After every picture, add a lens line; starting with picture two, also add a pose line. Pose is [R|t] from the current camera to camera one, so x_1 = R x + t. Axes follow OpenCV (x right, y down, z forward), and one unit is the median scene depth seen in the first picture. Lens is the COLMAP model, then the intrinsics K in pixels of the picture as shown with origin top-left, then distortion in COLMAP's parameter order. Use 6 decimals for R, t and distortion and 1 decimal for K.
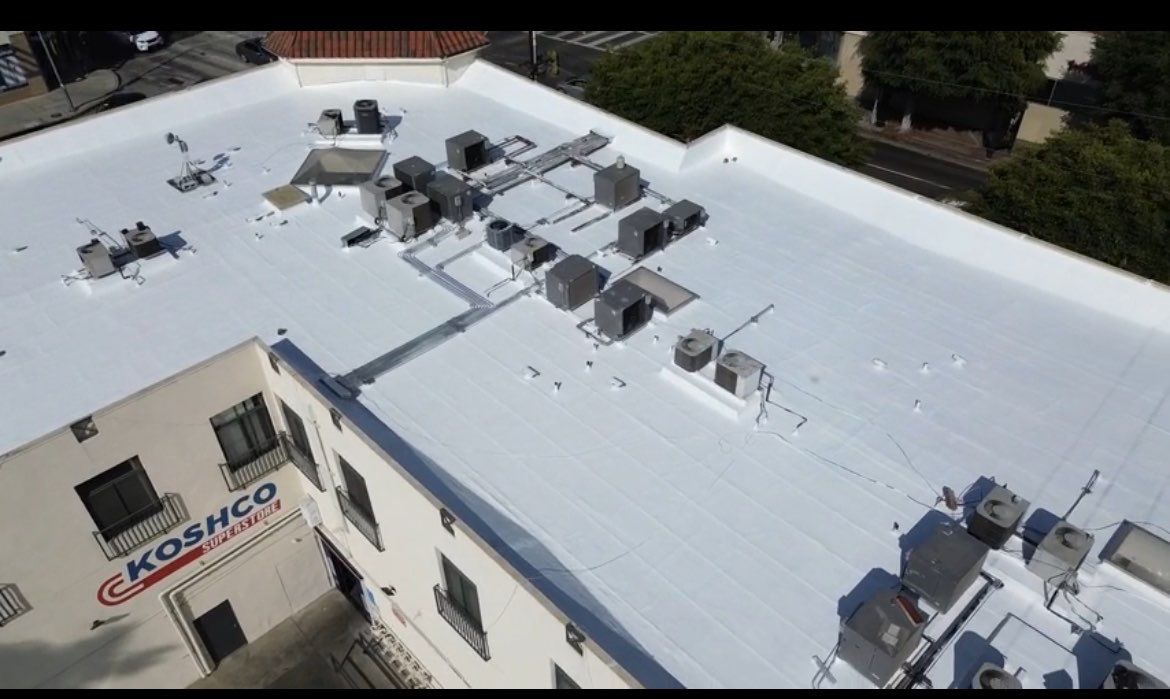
lens RADIAL K [[850.5, 0, 588.9], [0, 850.5, 357.7], [0, 0, 1]] dist [0.078912, -0.076283]
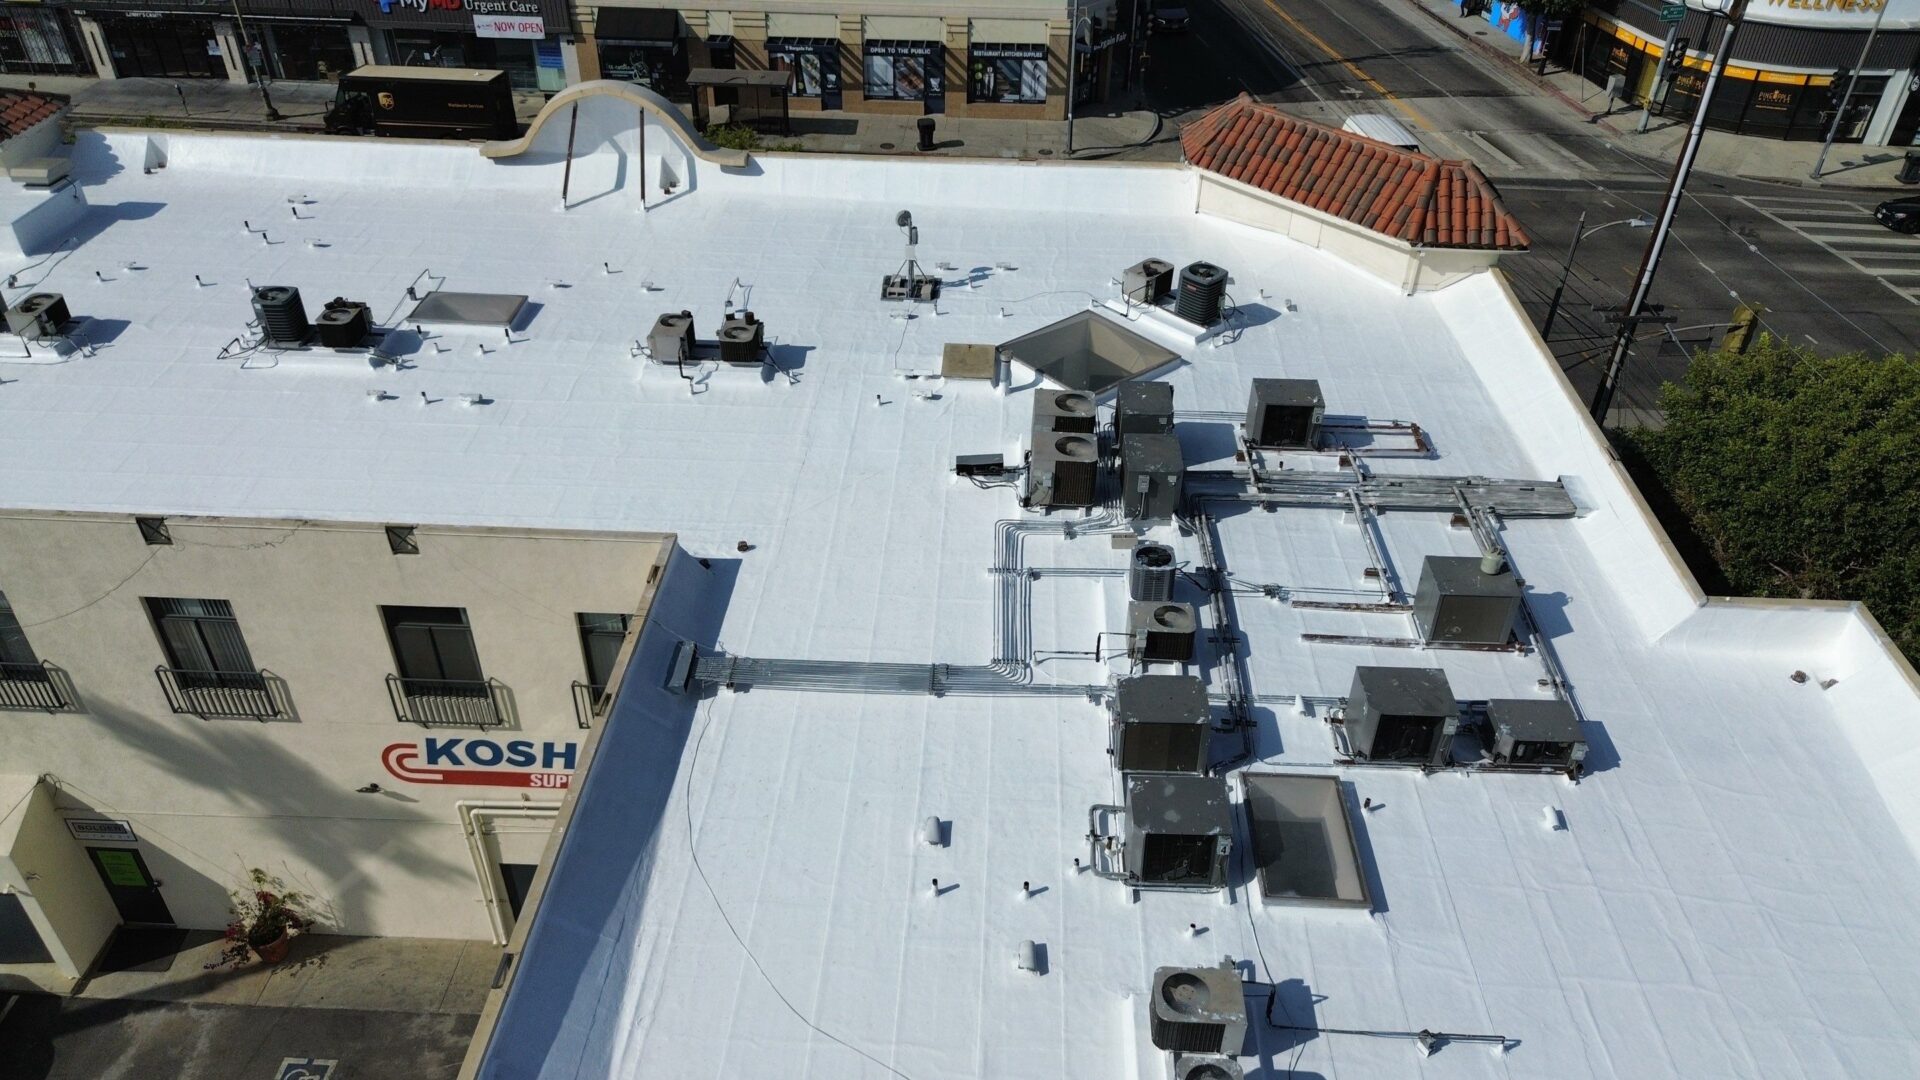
lens RADIAL K [[1368.1, 0, 957.2], [0, 1368.1, 531.6], [0, 0, 1]] dist [0.066730, -0.055792]
pose [[0.690266, 0.444483, -0.570935, 0.267787], [-0.482717, 0.870691, 0.094239, -0.181215], [0.538996, 0.210551, 0.815568, 0.243939]]
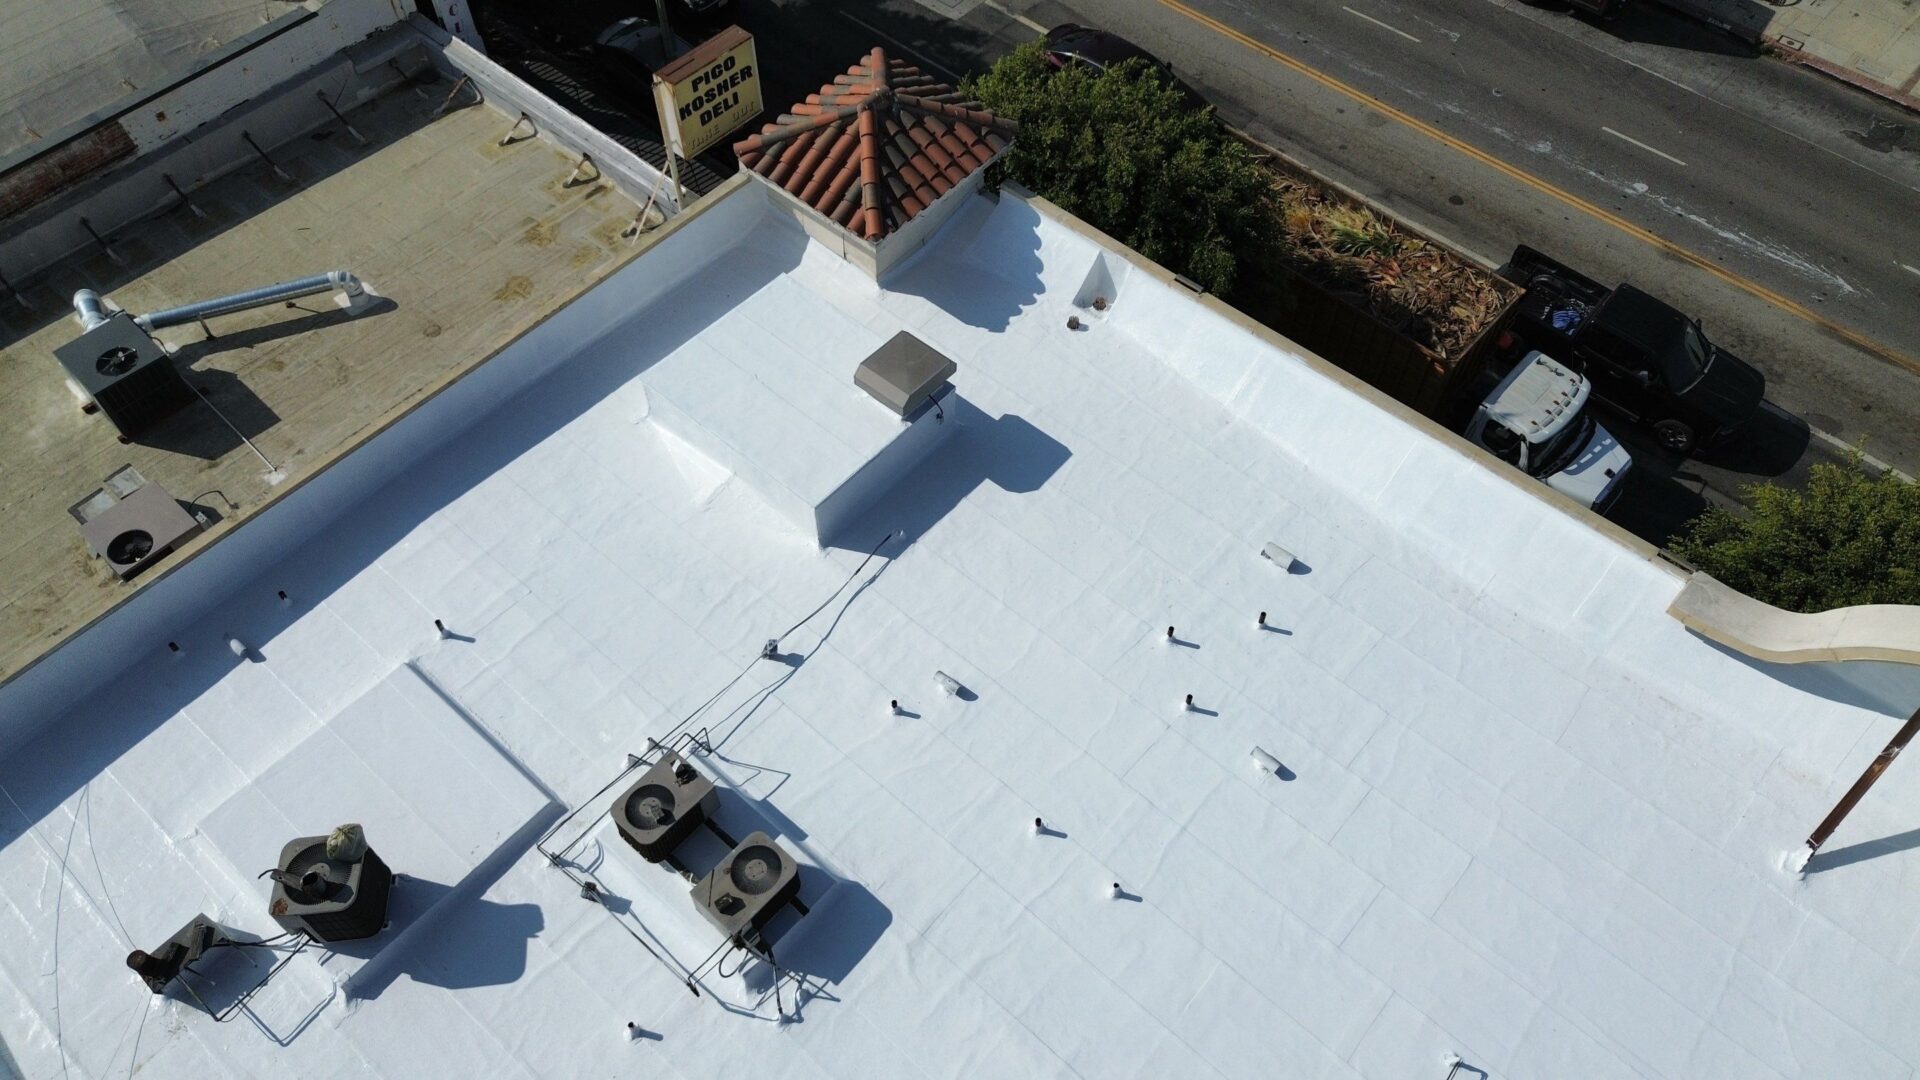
lens RADIAL K [[1368.1, 0, 957.2], [0, 1368.1, 531.6], [0, 0, 1]] dist [0.066730, -0.055792]
pose [[0.086777, 0.827735, -0.554368, -0.685268], [-0.645330, 0.470640, 0.601704, -0.332319], [0.758959, 0.305536, 0.575003, 0.403440]]
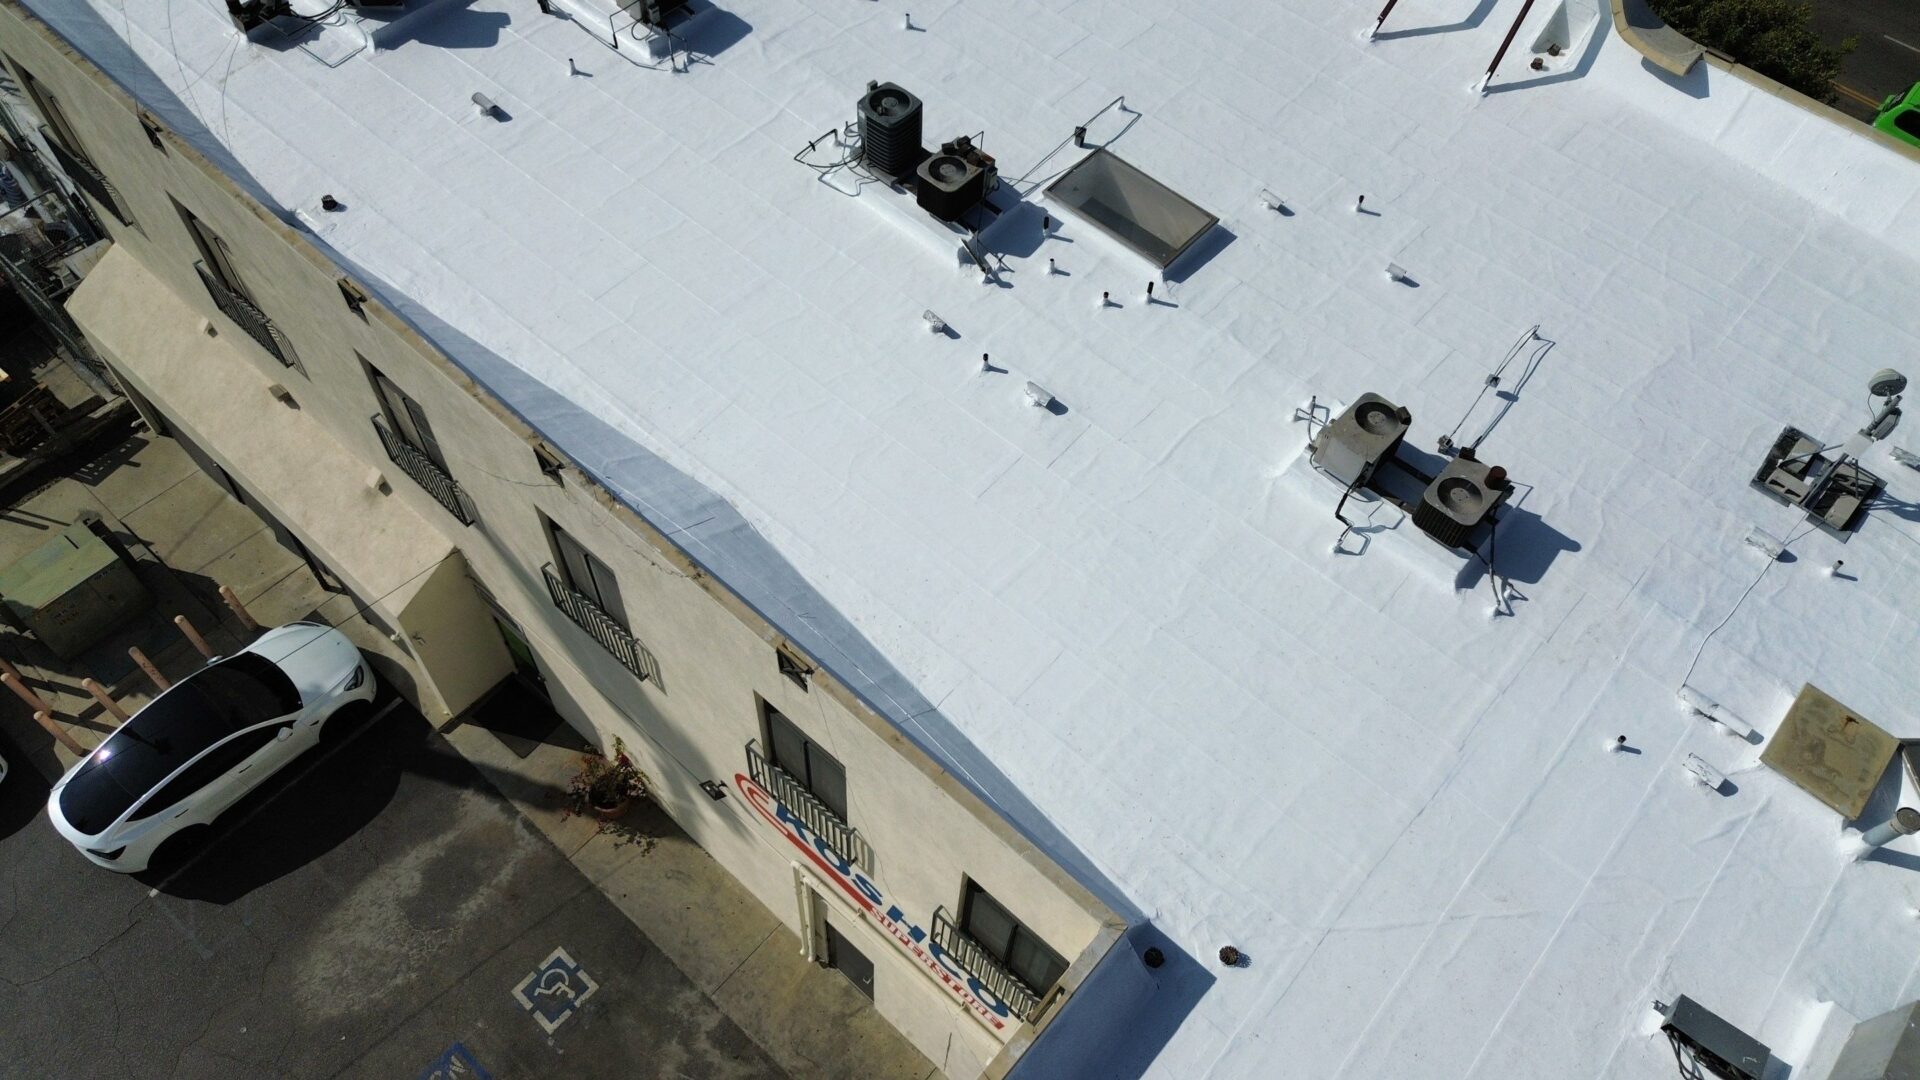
lens RADIAL K [[1368.1, 0, 957.2], [0, 1368.1, 531.6], [0, 0, 1]] dist [0.066730, -0.055792]
pose [[0.088477, 0.837040, -0.539941, -0.177827], [-0.677288, 0.448027, 0.583569, -0.331247], [0.730379, 0.314063, 0.606557, 0.437850]]
